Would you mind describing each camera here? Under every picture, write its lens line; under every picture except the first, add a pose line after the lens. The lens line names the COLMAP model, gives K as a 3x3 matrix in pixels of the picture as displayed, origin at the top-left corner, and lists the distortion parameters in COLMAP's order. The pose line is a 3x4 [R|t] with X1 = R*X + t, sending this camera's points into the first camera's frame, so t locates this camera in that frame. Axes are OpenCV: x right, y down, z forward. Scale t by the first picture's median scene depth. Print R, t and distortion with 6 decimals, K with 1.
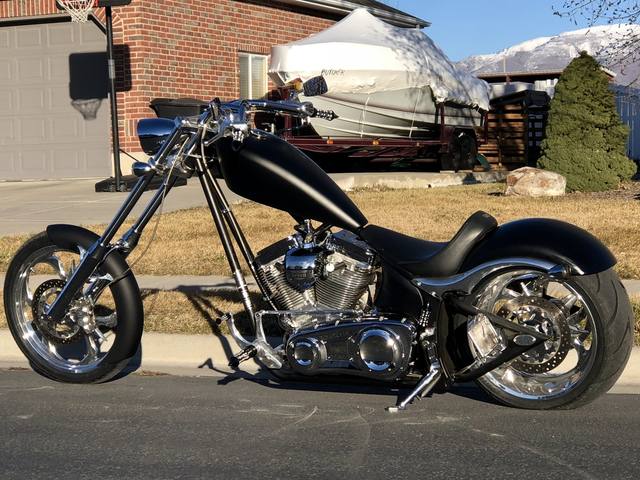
lens RADIAL K [[1541.1, 0, 320.0], [0, 1541.1, 240.0], [0, 0, 1]] dist [-0.034572, 0.849560]
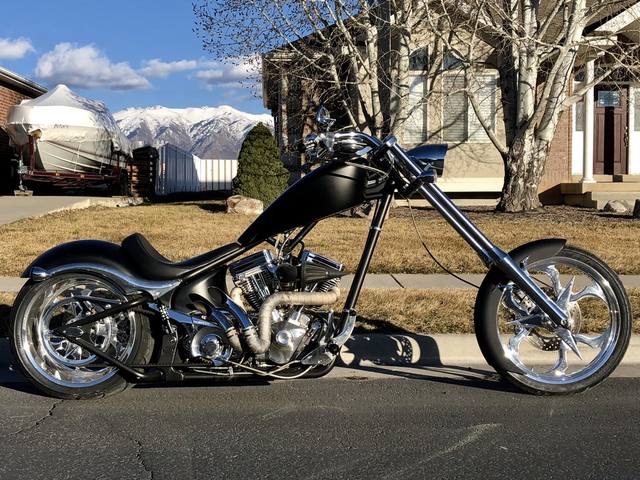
lens RADIAL K [[880.3, 0, 320.0], [0, 880.3, 240.0], [0, 0, 1]] dist [0.037039, -0.000492]
pose [[0.888988, 0.000426, 0.457931, -0.149132], [-0.001061, 0.999999, 0.001130, -0.003016], [-0.457930, -0.001490, 0.888987, 0.141545]]
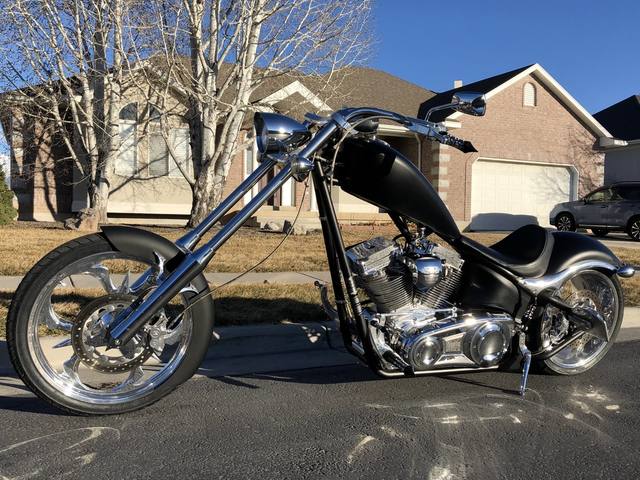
lens RADIAL K [[586.3, 0, 322.6], [0, 586.3, 252.9], [0, 0, 1]] dist [0.004984, -0.007822]
pose [[0.639747, 0.003478, 0.768578, -0.089792], [-0.004061, 0.999991, -0.001144, 0.001250], [-0.768575, -0.002390, 0.639756, 0.192641]]
